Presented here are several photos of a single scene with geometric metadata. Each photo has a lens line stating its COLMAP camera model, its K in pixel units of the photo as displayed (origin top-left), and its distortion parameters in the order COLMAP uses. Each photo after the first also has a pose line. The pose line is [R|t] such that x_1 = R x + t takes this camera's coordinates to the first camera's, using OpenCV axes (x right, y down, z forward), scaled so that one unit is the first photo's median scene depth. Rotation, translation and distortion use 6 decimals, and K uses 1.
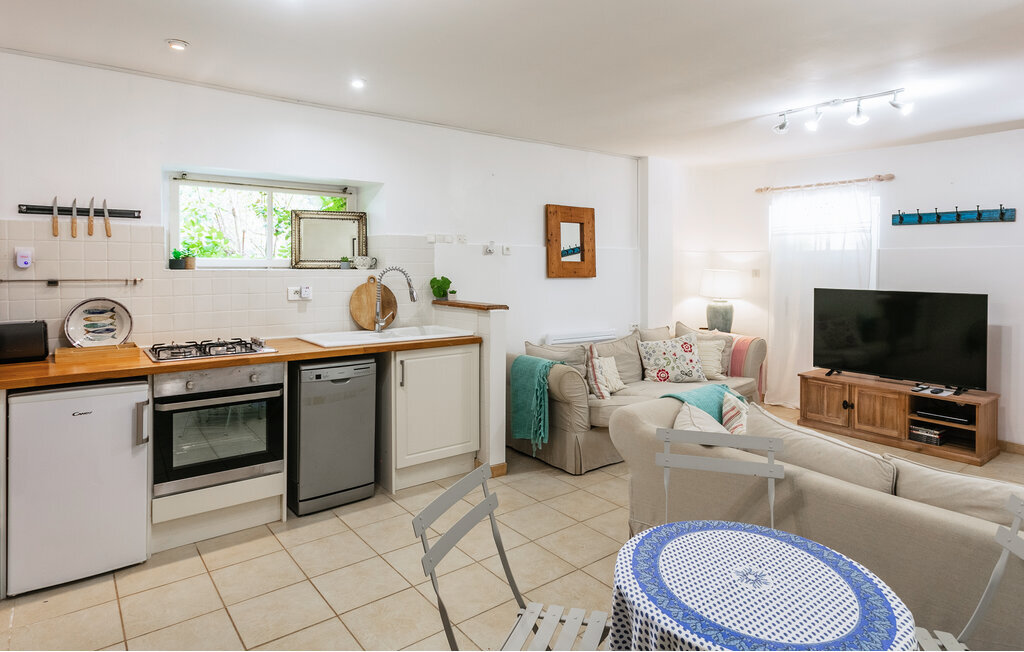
lens RADIAL K [[571.3, 0, 513.5], [0, 571.3, 267.7], [0, 0, 1]] dist [0.001366, 0.000373]
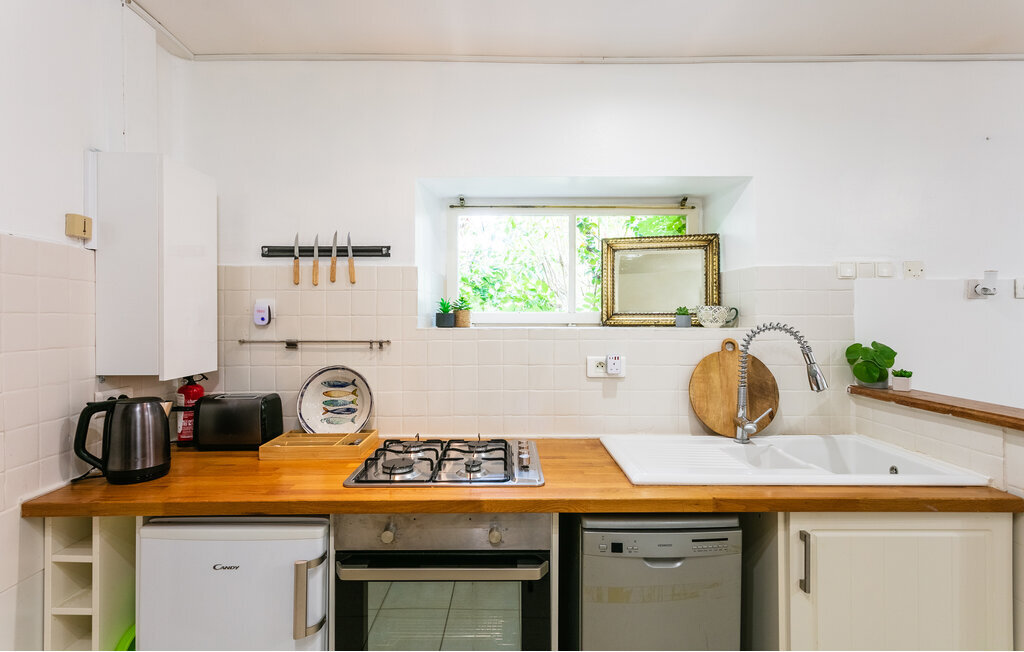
lens RADIAL K [[473.4, 0, 512.0], [0, 473.4, 326.0], [0, 0, 1]] dist [0.001390, 0.000210]
pose [[0.790253, 0.003788, -0.612770, -0.160221], [0.000969, 0.999972, 0.007431, -0.003052], [0.612780, -0.006467, 0.790227, 0.608517]]
